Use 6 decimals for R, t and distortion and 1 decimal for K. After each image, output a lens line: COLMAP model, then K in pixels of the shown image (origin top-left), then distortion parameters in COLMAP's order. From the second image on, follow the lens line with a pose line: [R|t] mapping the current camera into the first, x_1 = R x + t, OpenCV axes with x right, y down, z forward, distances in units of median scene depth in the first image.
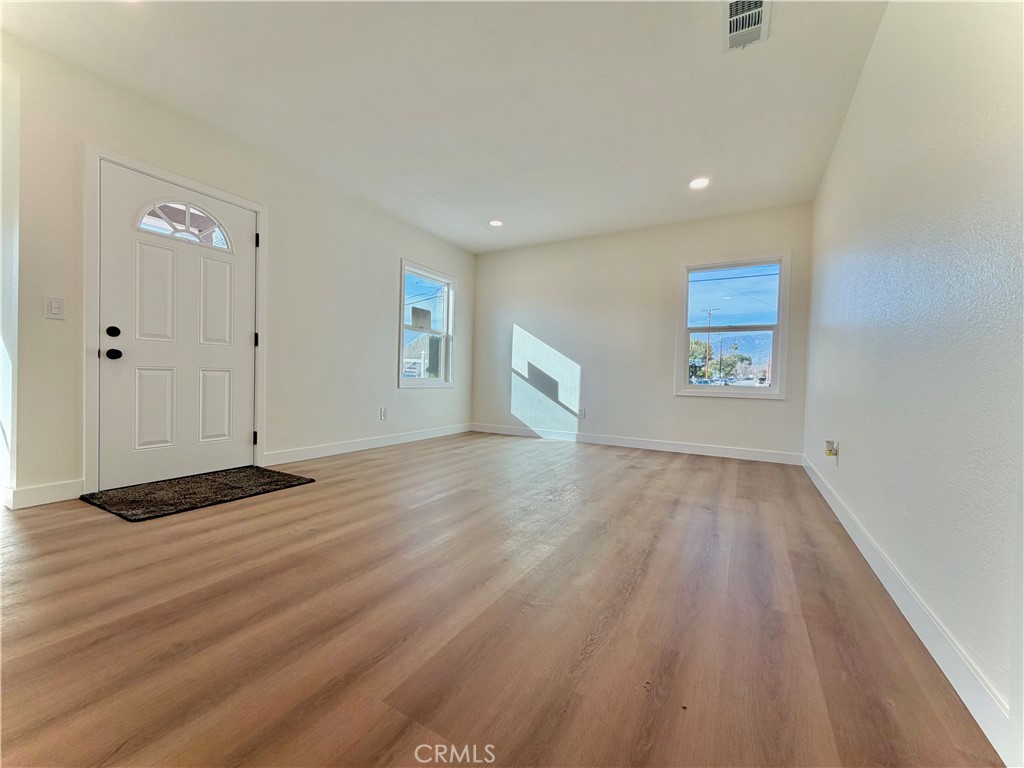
lens RADIAL K [[409.6, 0, 508.4], [0, 409.6, 383.3], [0, 0, 1]] dist [-0.001069, -0.000028]
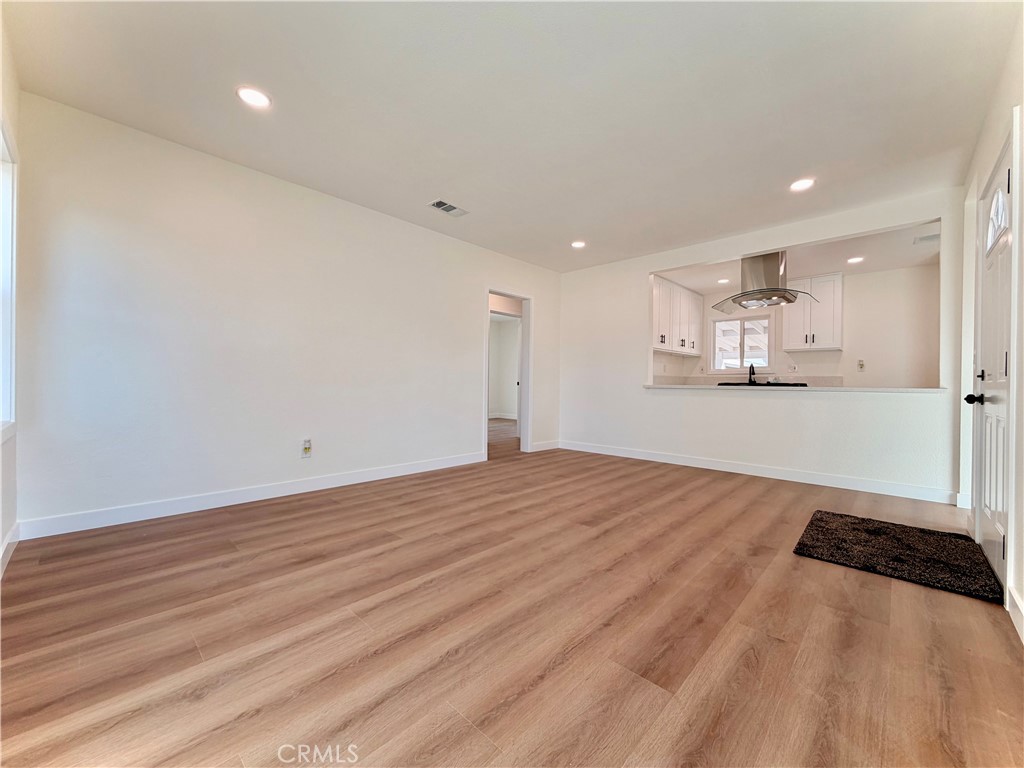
lens RADIAL K [[413.5, 0, 511.8], [0, 413.5, 380.5], [0, 0, 1]] dist [0.000143, 0.000011]
pose [[-0.969563, -0.036530, 0.242103, -0.110511], [-0.032738, 0.999270, 0.019667, -0.069560], [-0.242645, 0.011143, -0.970051, 1.572372]]
